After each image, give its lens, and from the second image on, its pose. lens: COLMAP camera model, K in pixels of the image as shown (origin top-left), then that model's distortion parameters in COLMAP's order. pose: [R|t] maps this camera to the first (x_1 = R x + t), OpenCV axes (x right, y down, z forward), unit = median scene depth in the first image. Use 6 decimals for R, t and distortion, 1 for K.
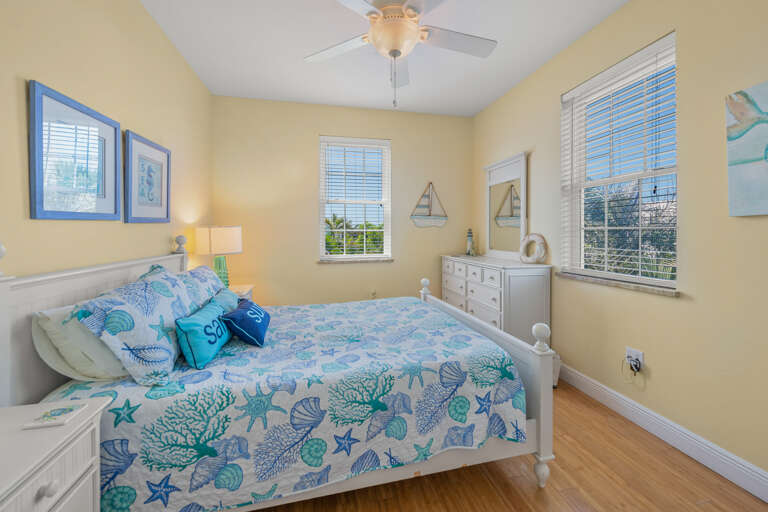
lens RADIAL K [[306.2, 0, 389.1], [0, 306.2, 230.1], [0, 0, 1]] dist [0.007296, 0.000034]
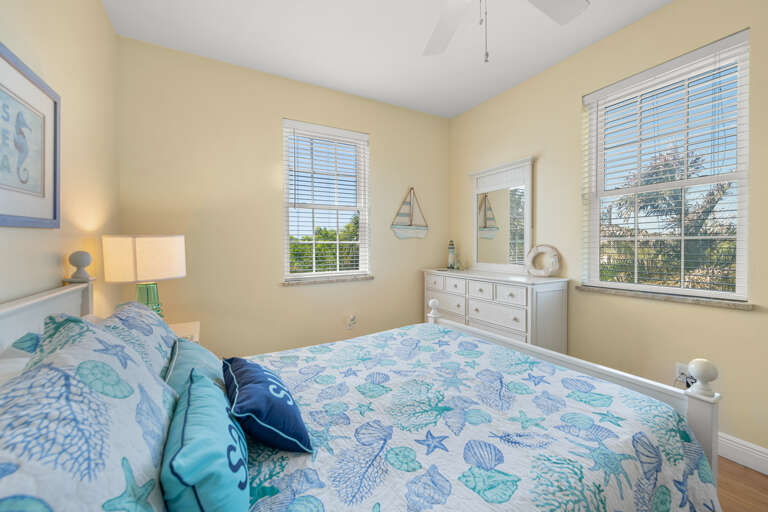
lens RADIAL K [[303.0, 0, 387.5], [0, 303.0, 245.9], [0, 0, 1]] dist [0.002698, -0.000279]
pose [[0.959173, -0.006150, 0.282753, -0.268220], [0.003223, 0.999936, 0.010816, 0.003483], [-0.282801, -0.009463, 0.959132, 0.275051]]
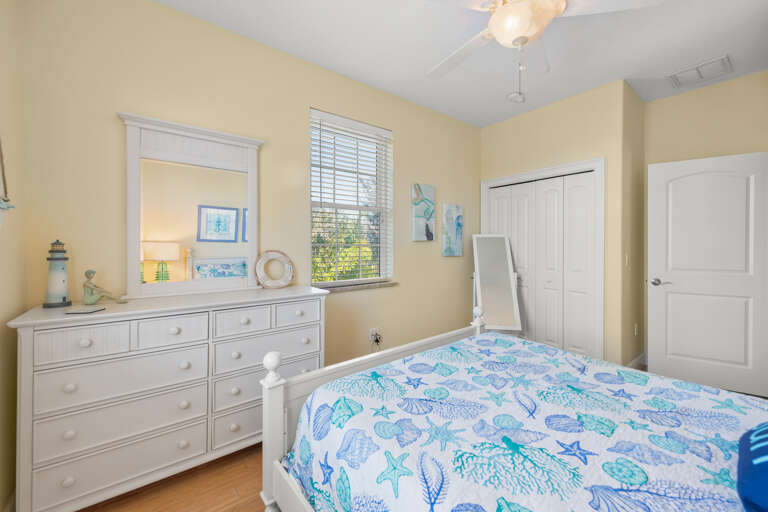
lens RADIAL K [[303.0, 0, 387.5], [0, 303.0, 245.9], [0, 0, 1]] dist [0.002698, -0.000279]
pose [[-0.413986, -0.002304, 0.910280, -0.414291], [-0.009542, 0.999953, -0.001808, -0.001951], [-0.910233, -0.009434, -0.413989, 1.169868]]
